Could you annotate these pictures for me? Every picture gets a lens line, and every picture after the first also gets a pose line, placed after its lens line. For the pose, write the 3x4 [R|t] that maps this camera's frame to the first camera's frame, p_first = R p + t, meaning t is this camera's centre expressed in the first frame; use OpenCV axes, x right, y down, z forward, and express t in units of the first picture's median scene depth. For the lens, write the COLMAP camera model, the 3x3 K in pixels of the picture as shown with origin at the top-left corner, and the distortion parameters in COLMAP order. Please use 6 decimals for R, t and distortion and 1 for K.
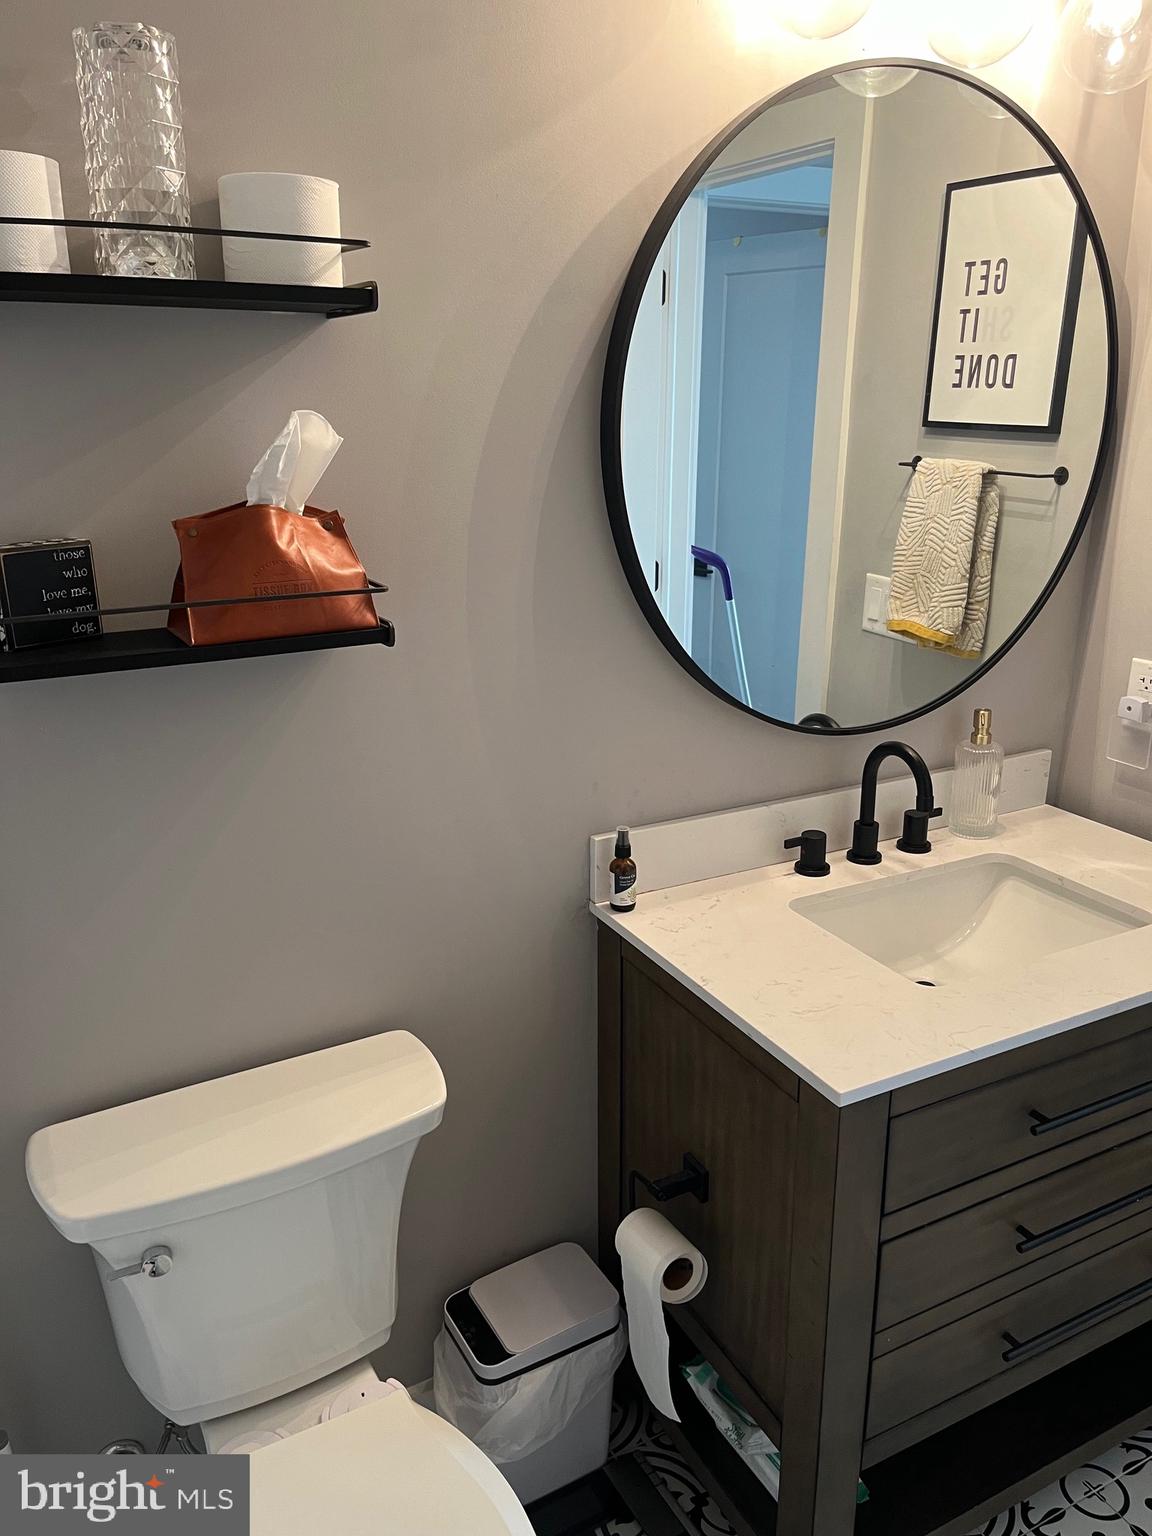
lens RADIAL K [[1181.1, 0, 570.1], [0, 1181.1, 772.2], [0, 0, 1]] dist [0.078227, -0.079678]
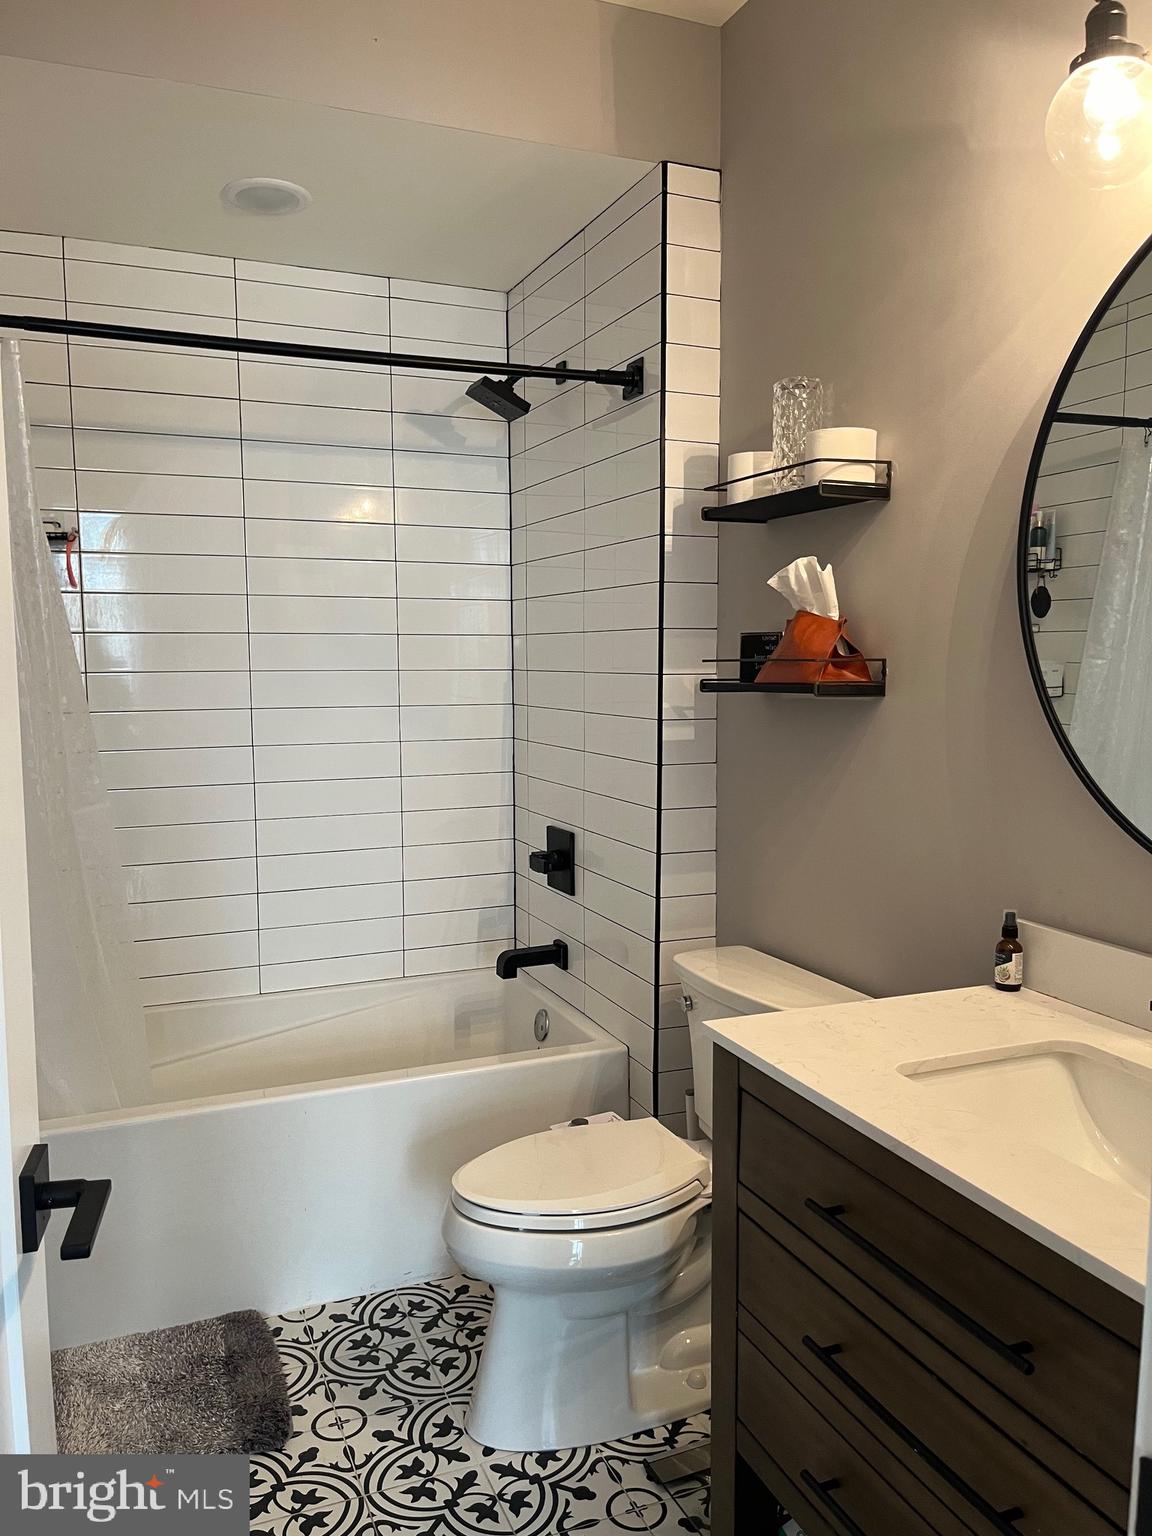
lens RADIAL K [[1181.1, 0, 570.1], [0, 1181.1, 772.2], [0, 0, 1]] dist [0.078227, -0.079678]
pose [[-0.094754, 0.101348, -0.990328, 1.469007], [-0.300855, 0.945372, 0.125532, -0.111572], [0.948951, 0.309840, -0.059086, 0.815735]]
